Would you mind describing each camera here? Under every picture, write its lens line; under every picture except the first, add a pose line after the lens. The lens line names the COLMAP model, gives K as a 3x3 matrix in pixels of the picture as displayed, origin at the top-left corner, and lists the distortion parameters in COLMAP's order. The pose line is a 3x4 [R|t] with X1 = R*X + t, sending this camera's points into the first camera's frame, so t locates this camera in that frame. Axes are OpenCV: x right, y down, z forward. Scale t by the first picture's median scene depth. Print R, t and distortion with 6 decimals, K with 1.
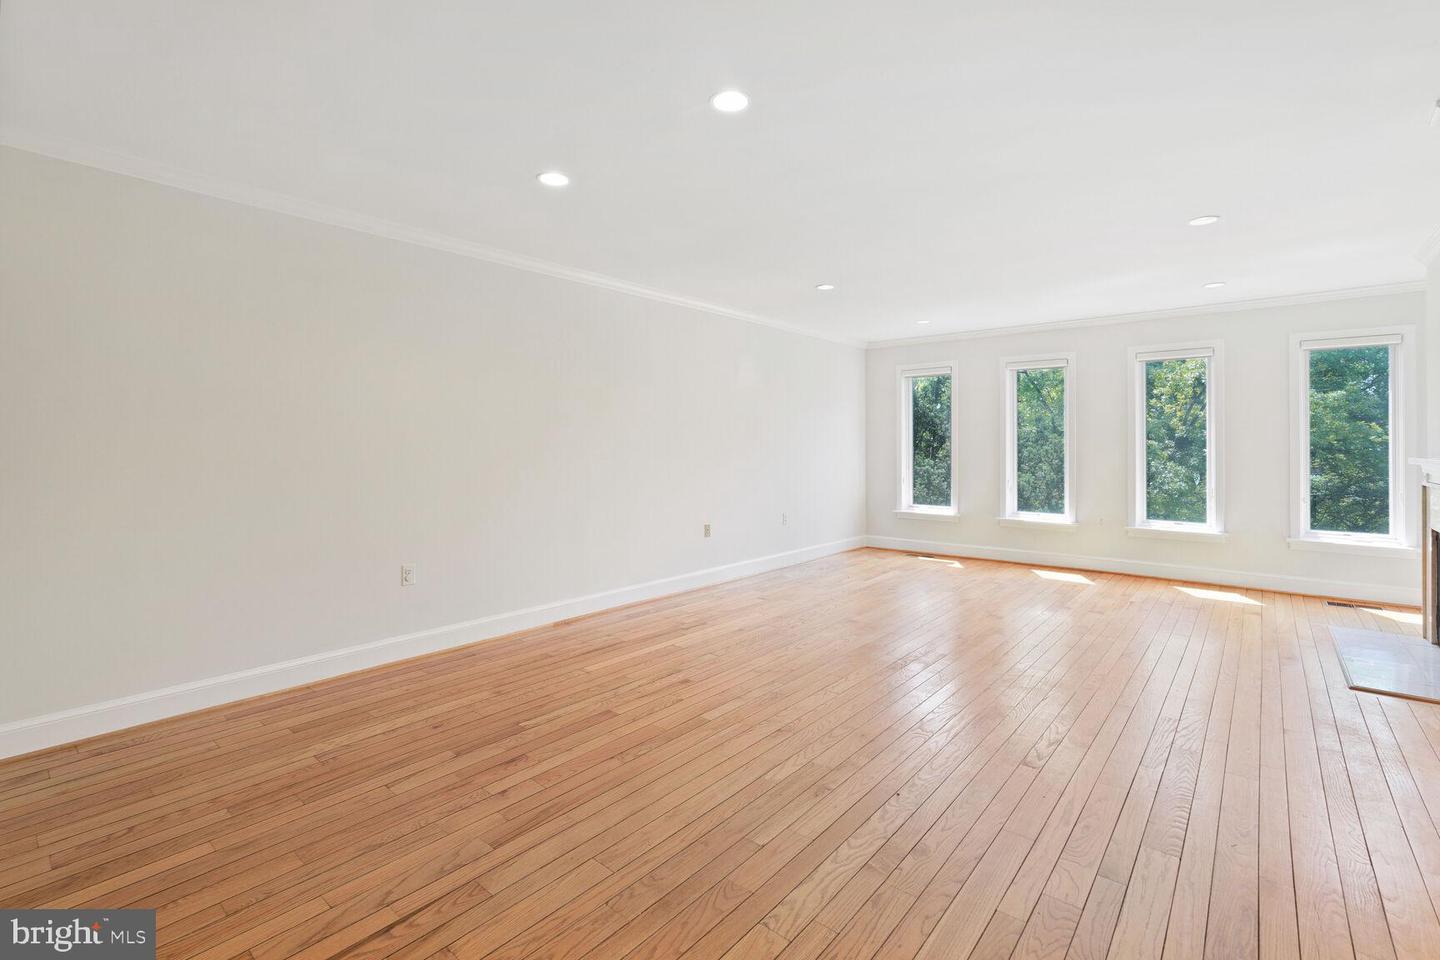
lens RADIAL K [[648.4, 0, 713.0], [0, 648.4, 445.1], [0, 0, 1]] dist [0.001791, 0.000953]
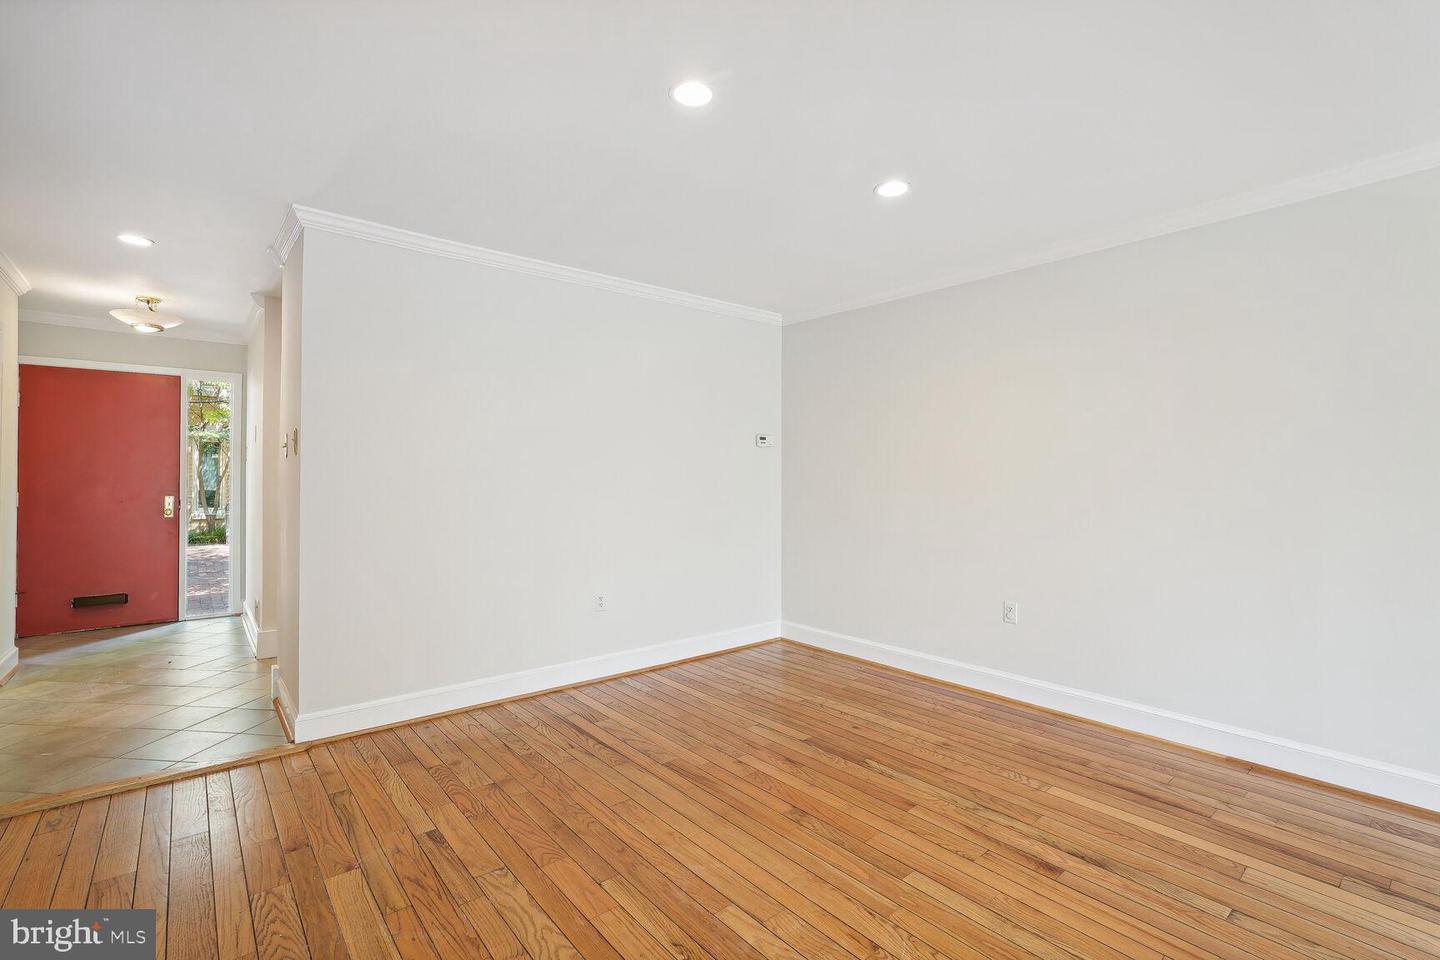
lens RADIAL K [[648.4, 0, 719.5], [0, 648.4, 479.2], [0, 0, 1]] dist [0.001791, 0.000953]
pose [[-0.171219, -0.004417, -0.985223, 0.771024], [-0.000690, 0.999990, -0.004363, 0.011513], [0.985233, -0.000067, -0.171221, 1.028887]]
